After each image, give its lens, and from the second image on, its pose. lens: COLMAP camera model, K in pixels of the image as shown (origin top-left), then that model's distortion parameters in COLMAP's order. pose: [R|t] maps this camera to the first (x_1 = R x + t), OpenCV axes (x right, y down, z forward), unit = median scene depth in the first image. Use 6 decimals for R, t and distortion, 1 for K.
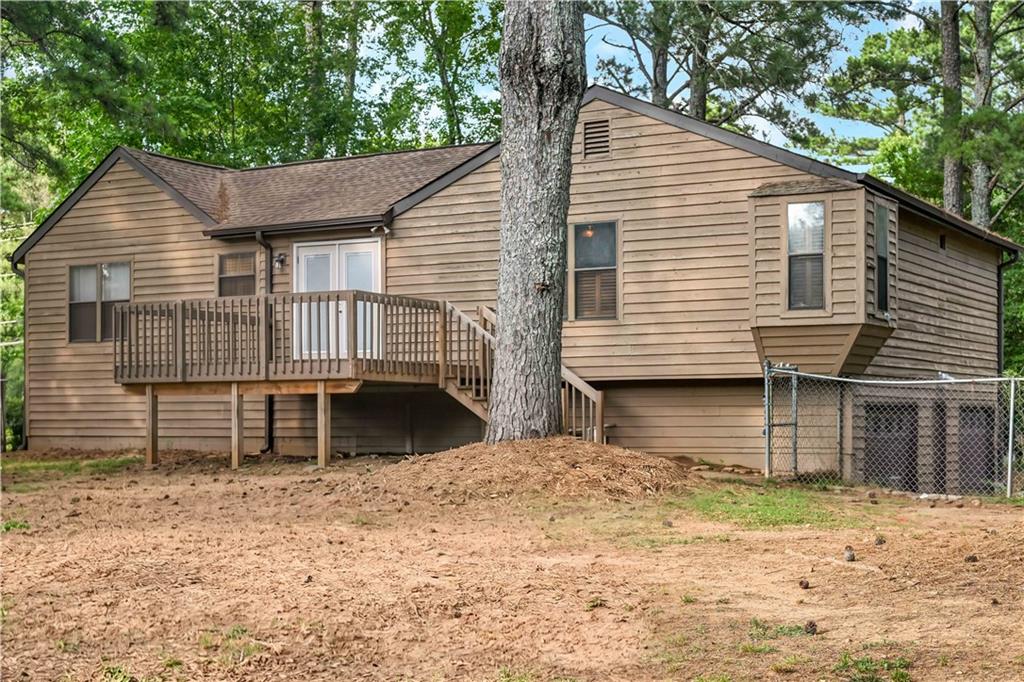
lens RADIAL K [[1503.4, 0, 512.0], [0, 1503.4, 341.0], [0, 0, 1]] dist [-0.009883, 0.027002]
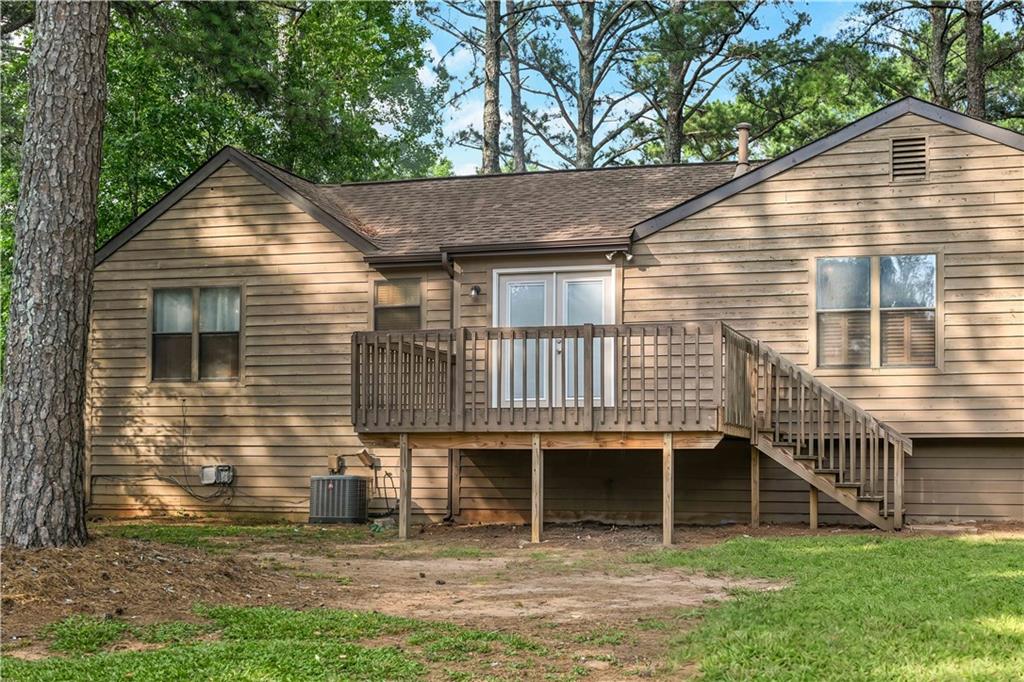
lens RADIAL K [[1462.7, 0, 512.0], [0, 1462.7, 341.0], [0, 0, 1]] dist [0.005031, 0.008943]
pose [[0.978351, 0.029124, 0.204893, -0.305804], [-0.020825, 0.998877, -0.042548, 0.009905], [-0.205902, 0.037360, 0.977859, 0.206195]]
